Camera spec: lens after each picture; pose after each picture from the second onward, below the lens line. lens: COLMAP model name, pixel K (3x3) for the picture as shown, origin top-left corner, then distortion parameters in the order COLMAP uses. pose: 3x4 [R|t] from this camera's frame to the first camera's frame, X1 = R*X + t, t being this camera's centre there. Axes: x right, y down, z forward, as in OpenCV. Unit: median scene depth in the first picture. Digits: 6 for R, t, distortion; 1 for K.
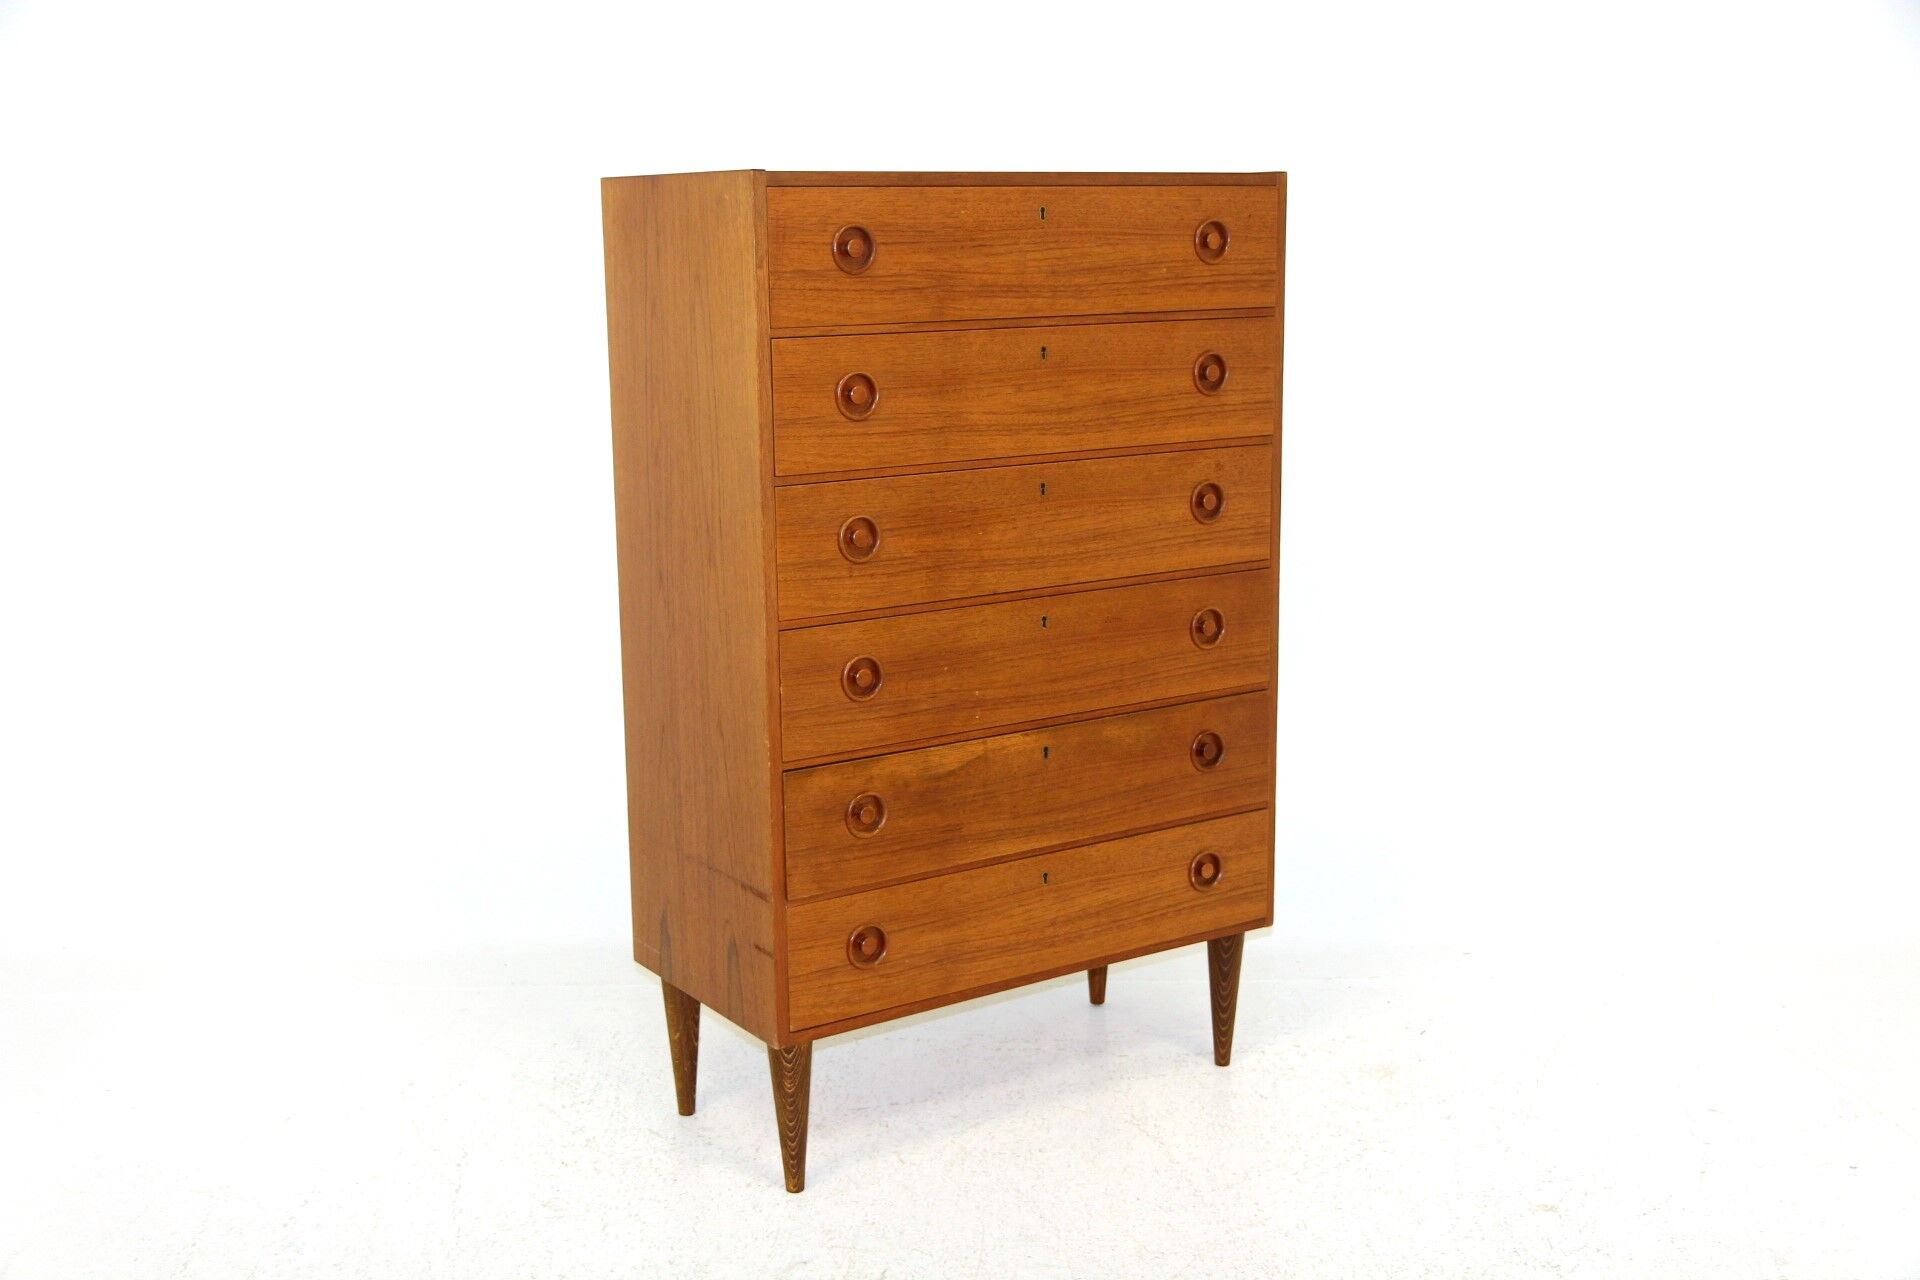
lens RADIAL K [[1980.7, 0, 960.0], [0, 1980.7, 640.0], [0, 0, 1]] dist [0.562179, 0.002834]
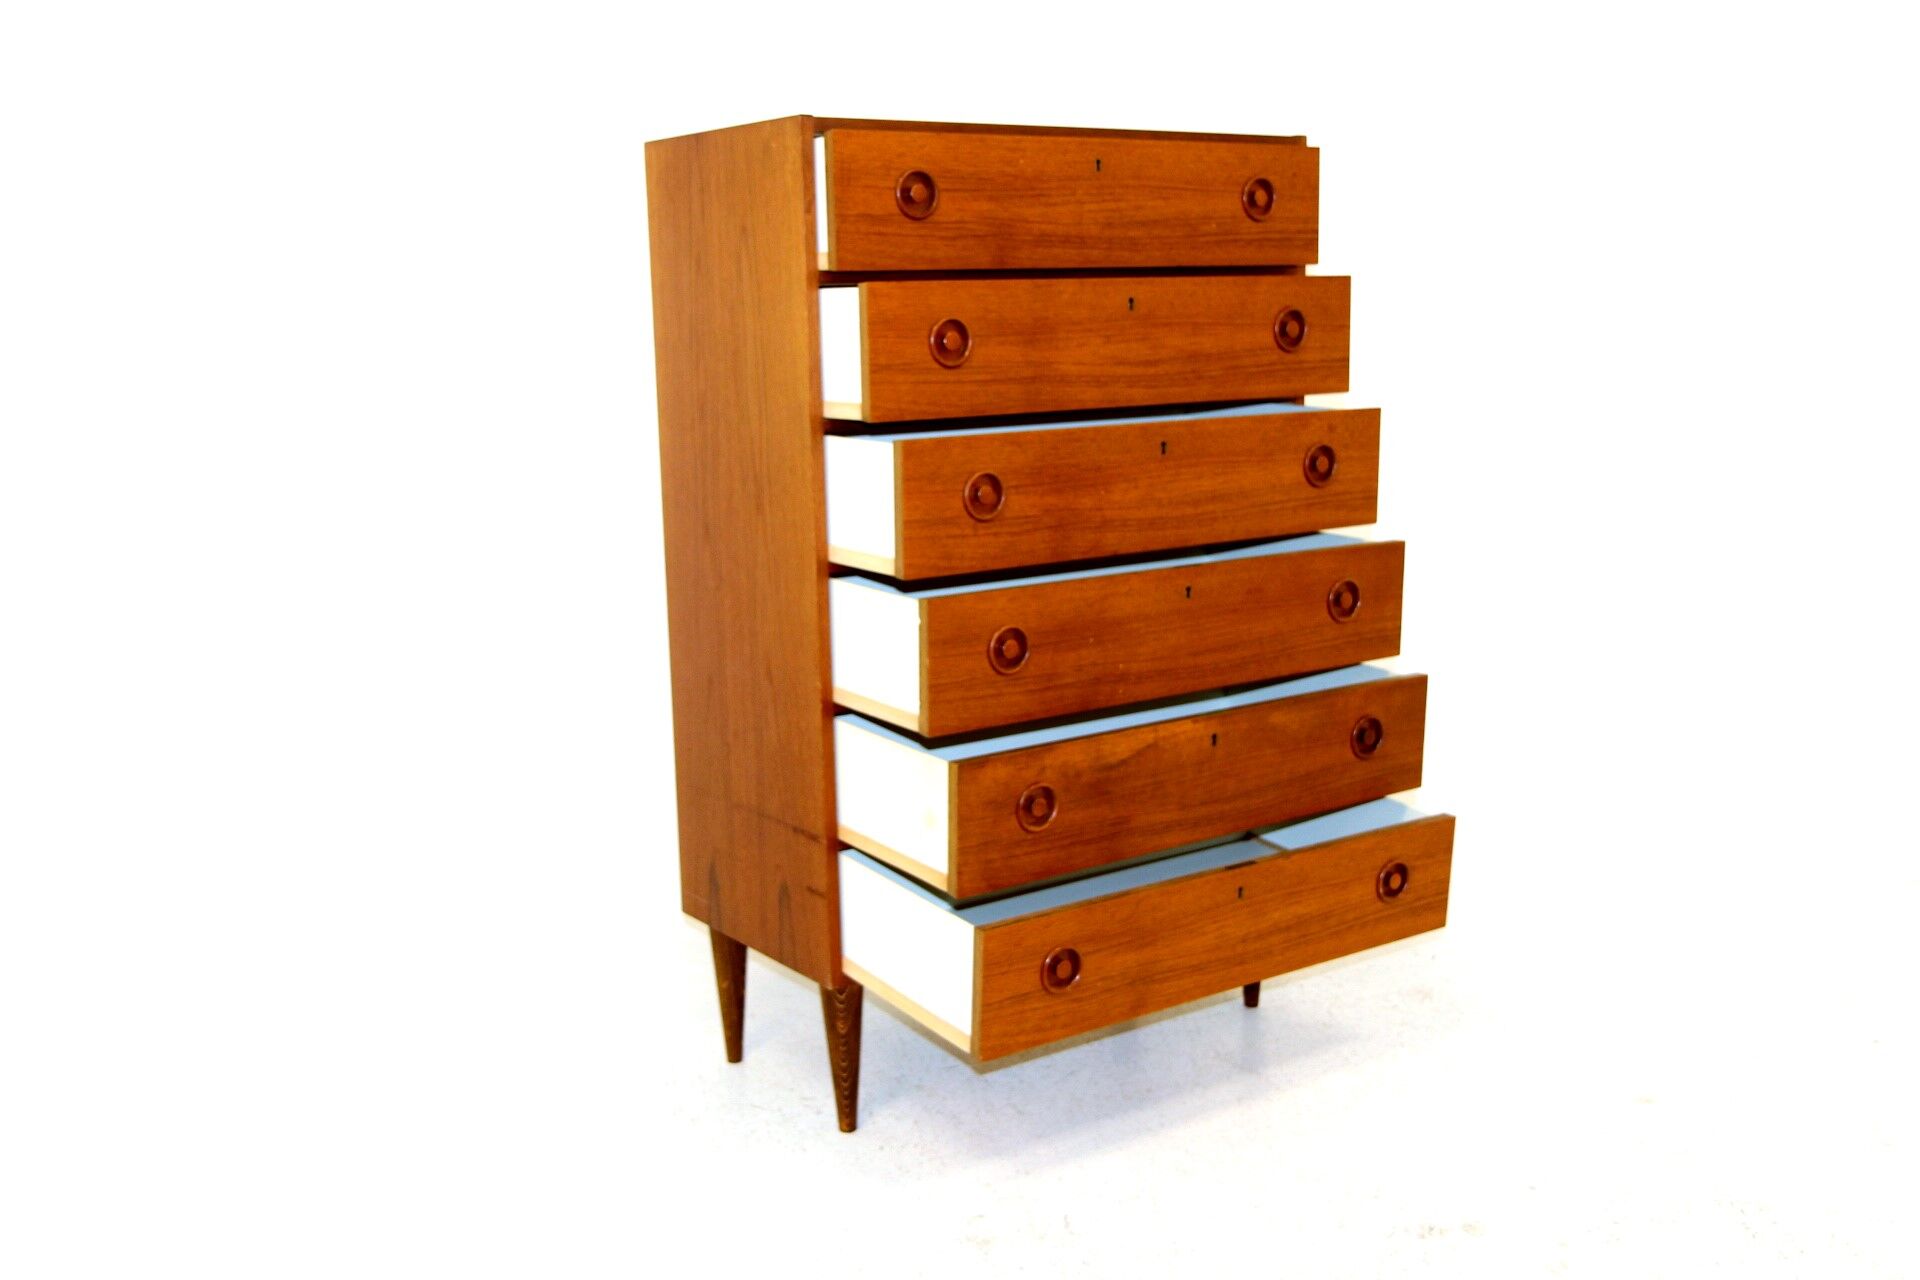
lens RADIAL K [[1826.6, 0, 956.1], [0, 1826.6, 595.4], [0, 0, 1]] dist [0.549508, -0.000646]
pose [[0.999291, 0.035128, 0.013516, -0.068497], [-0.035341, 0.999249, 0.015902, -0.015088], [-0.012948, -0.016368, 0.999782, 0.109513]]
